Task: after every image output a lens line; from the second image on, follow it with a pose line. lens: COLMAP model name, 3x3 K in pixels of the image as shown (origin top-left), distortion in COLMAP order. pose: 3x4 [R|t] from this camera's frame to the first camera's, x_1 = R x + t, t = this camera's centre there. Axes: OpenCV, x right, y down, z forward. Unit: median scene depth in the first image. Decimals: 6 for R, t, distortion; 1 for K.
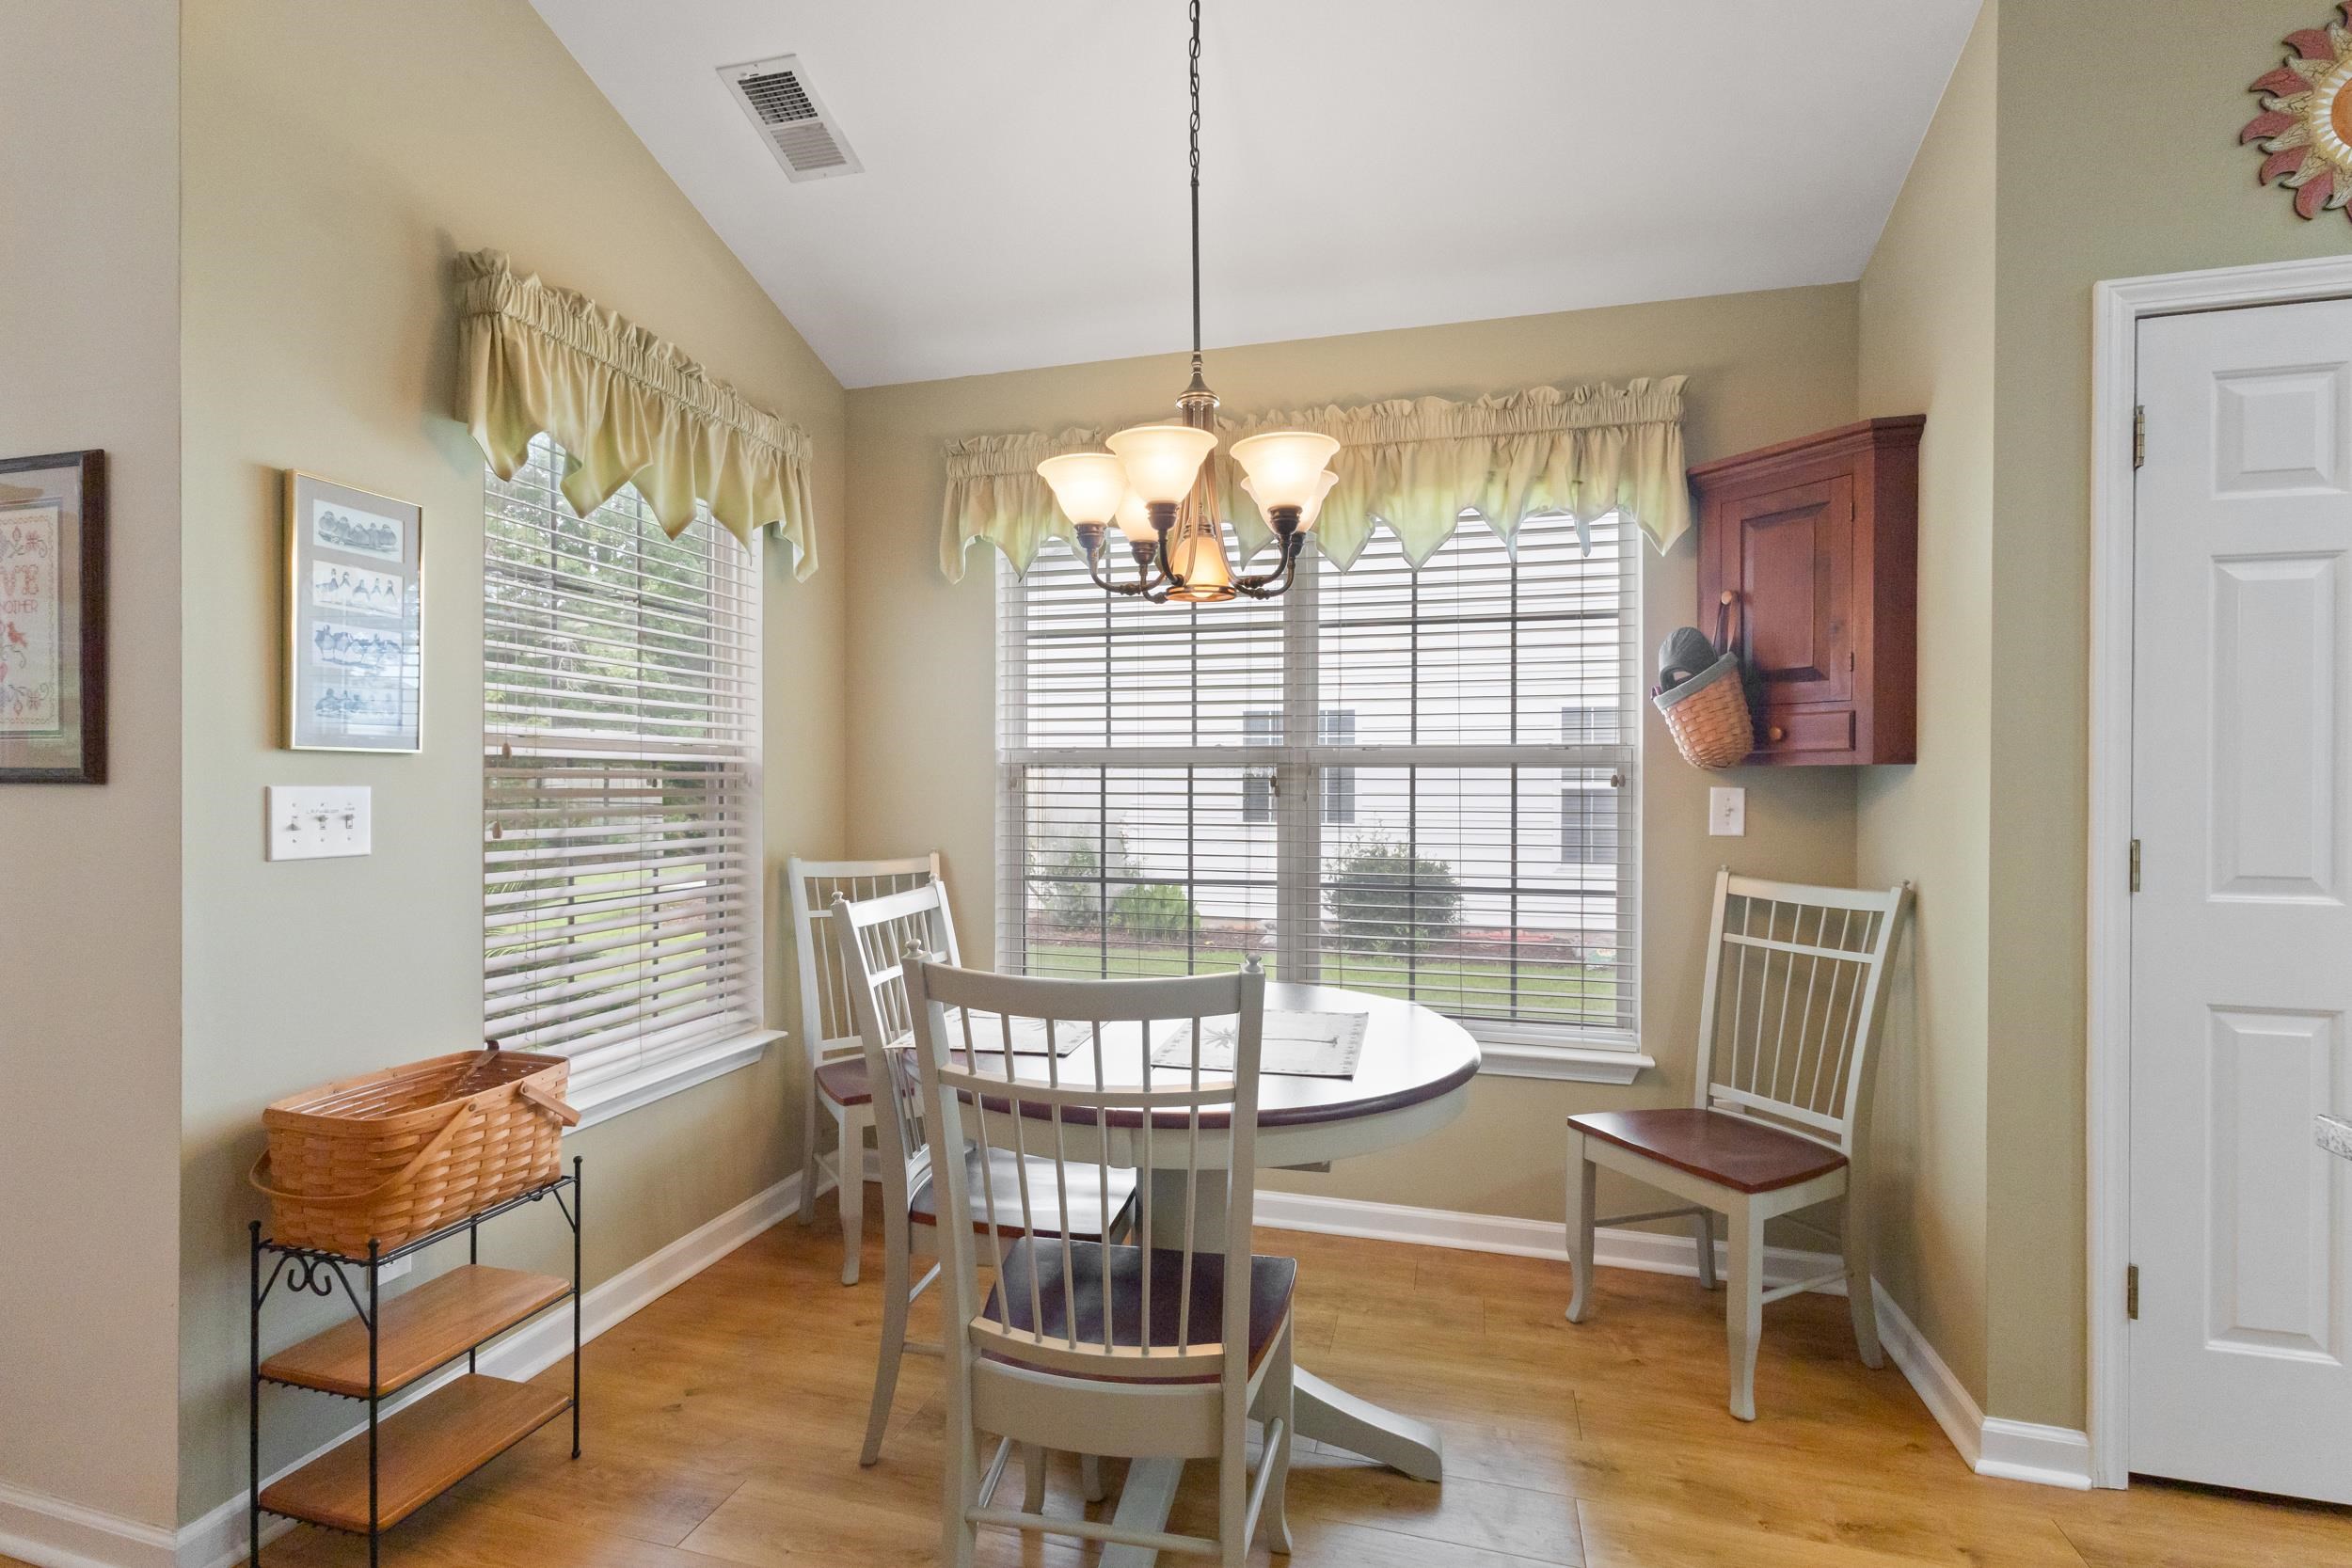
lens RADIAL K [[1101.8, 0, 1179.9], [0, 1101.8, 778.9], [0, 0, 1]] dist [0.004603, 0.000485]
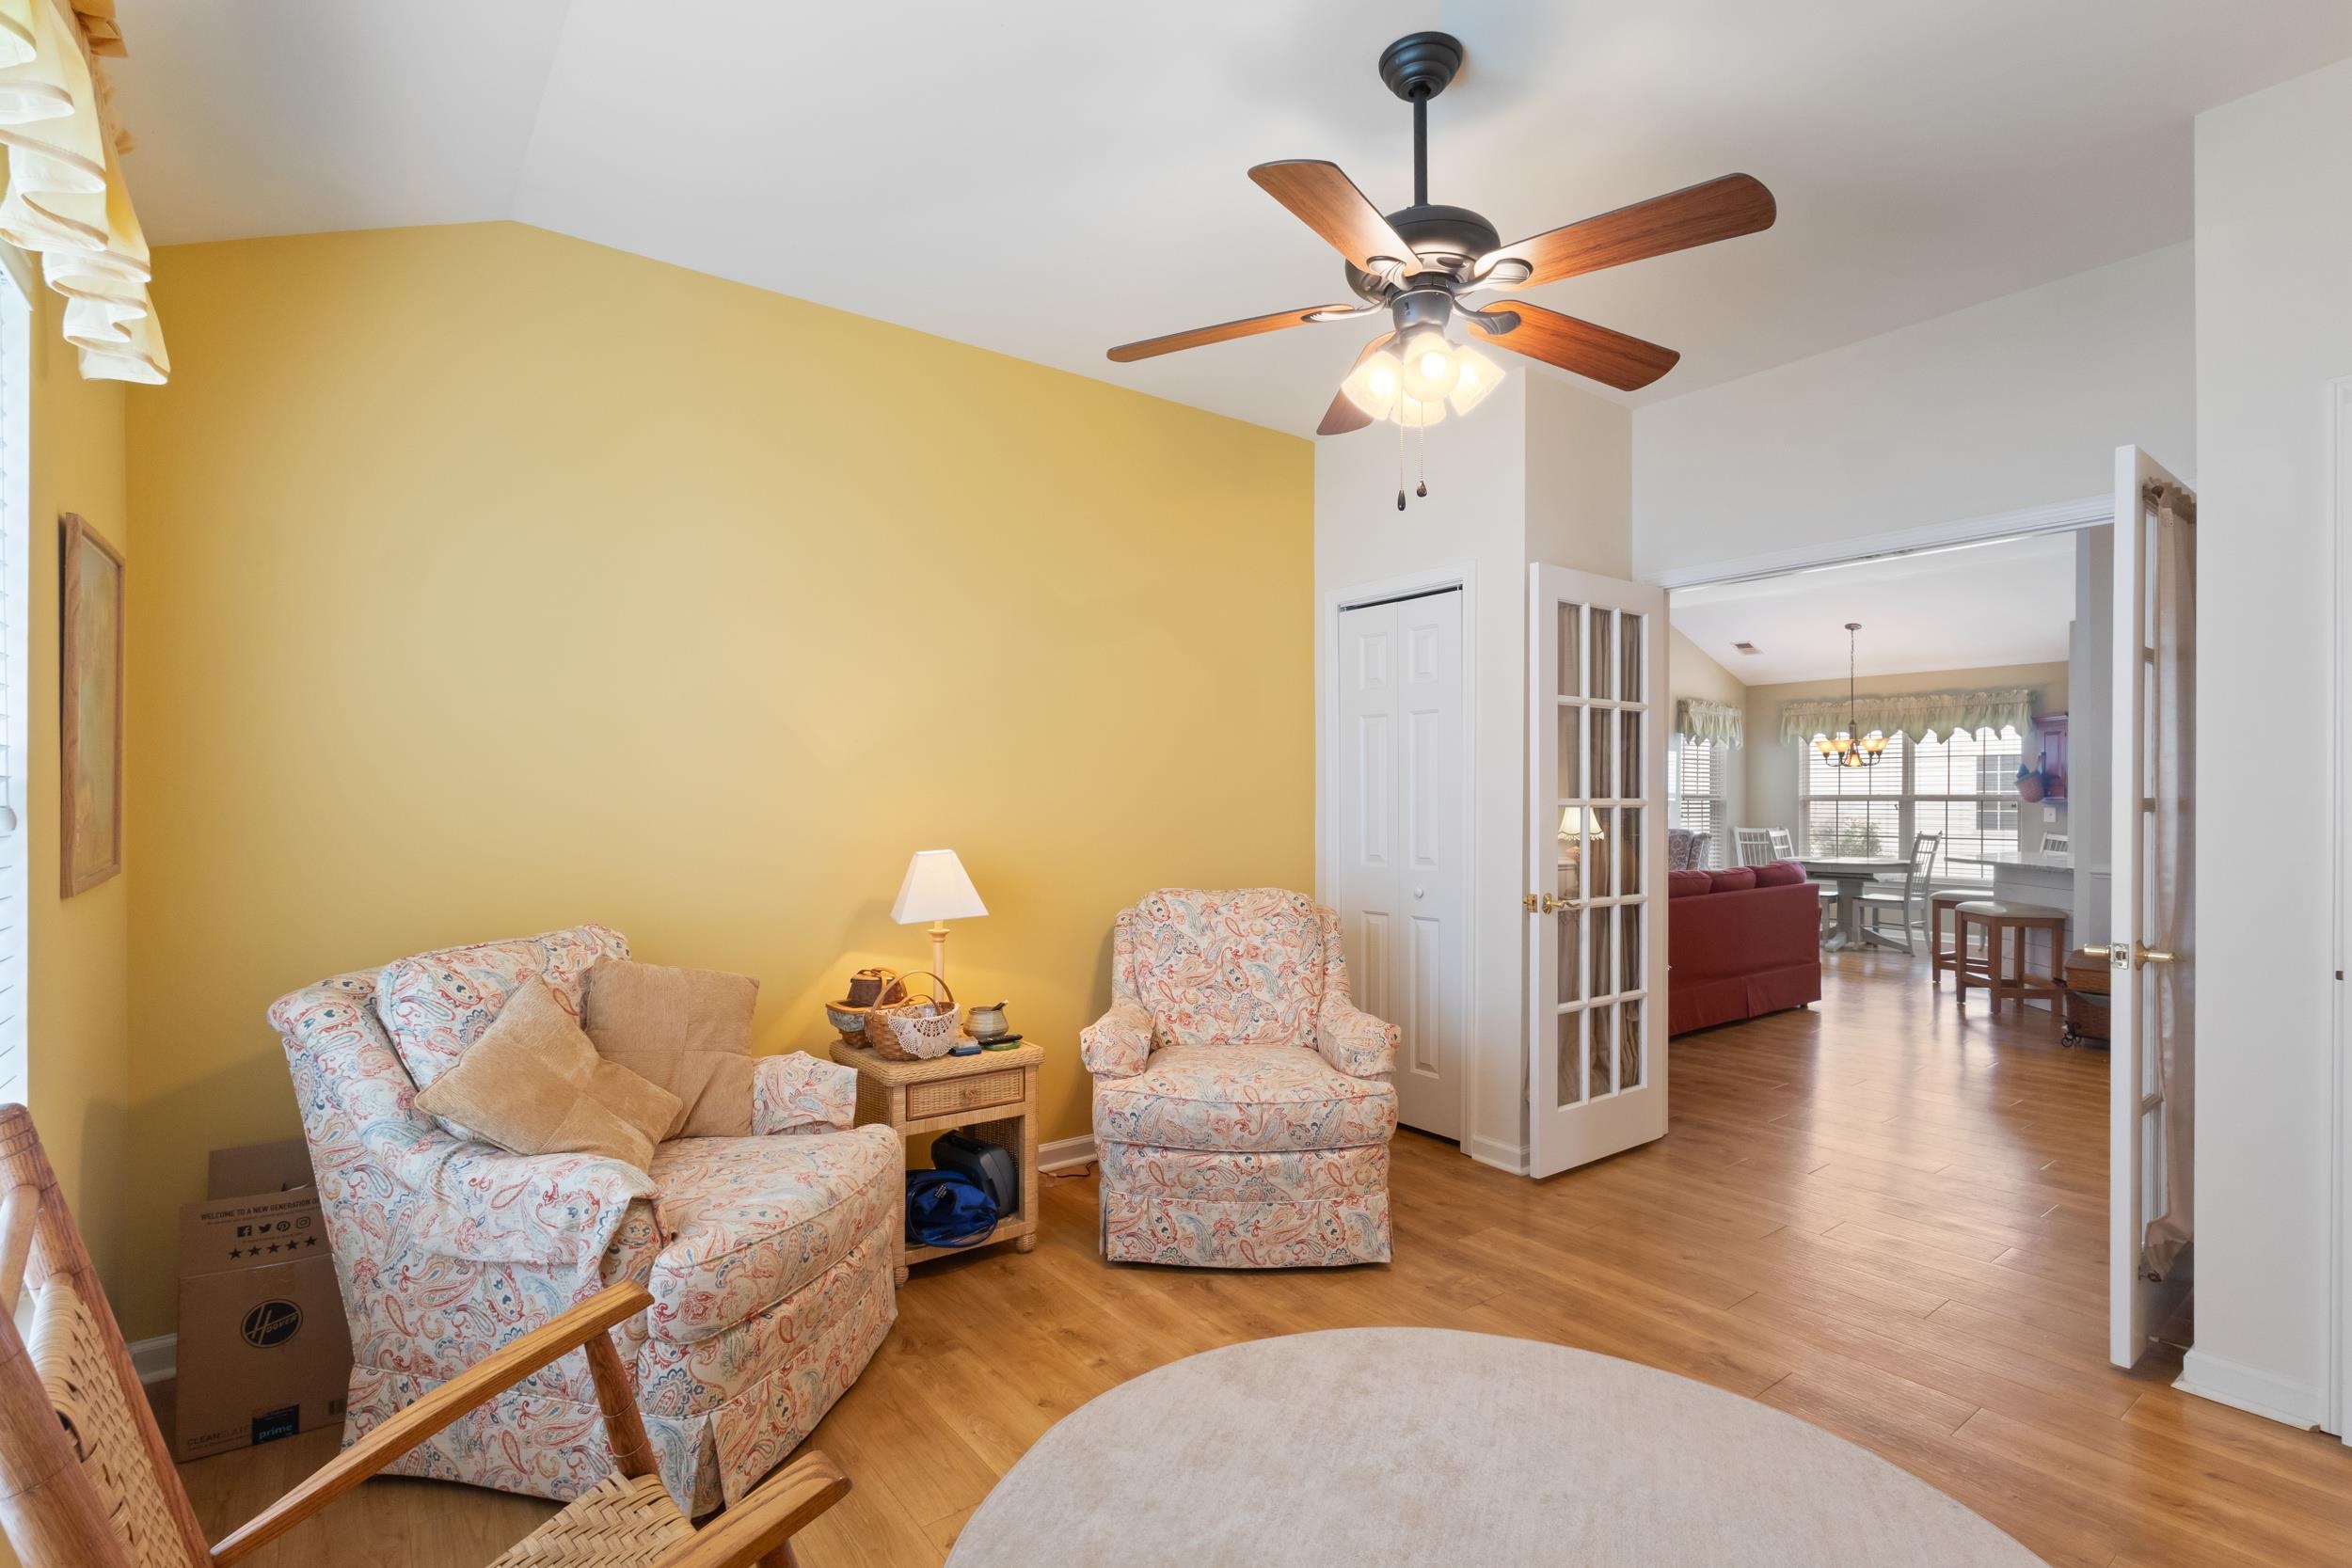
lens RADIAL K [[1101.8, 0, 1170.1], [0, 1101.8, 801.1], [0, 0, 1]] dist [0.004603, 0.000485]
pose [[0.795049, 0.000189, -0.606545, 0.403689], [-0.002902, 0.999990, -0.003493, 0.006275], [0.606538, 0.004537, 0.795042, -3.284359]]
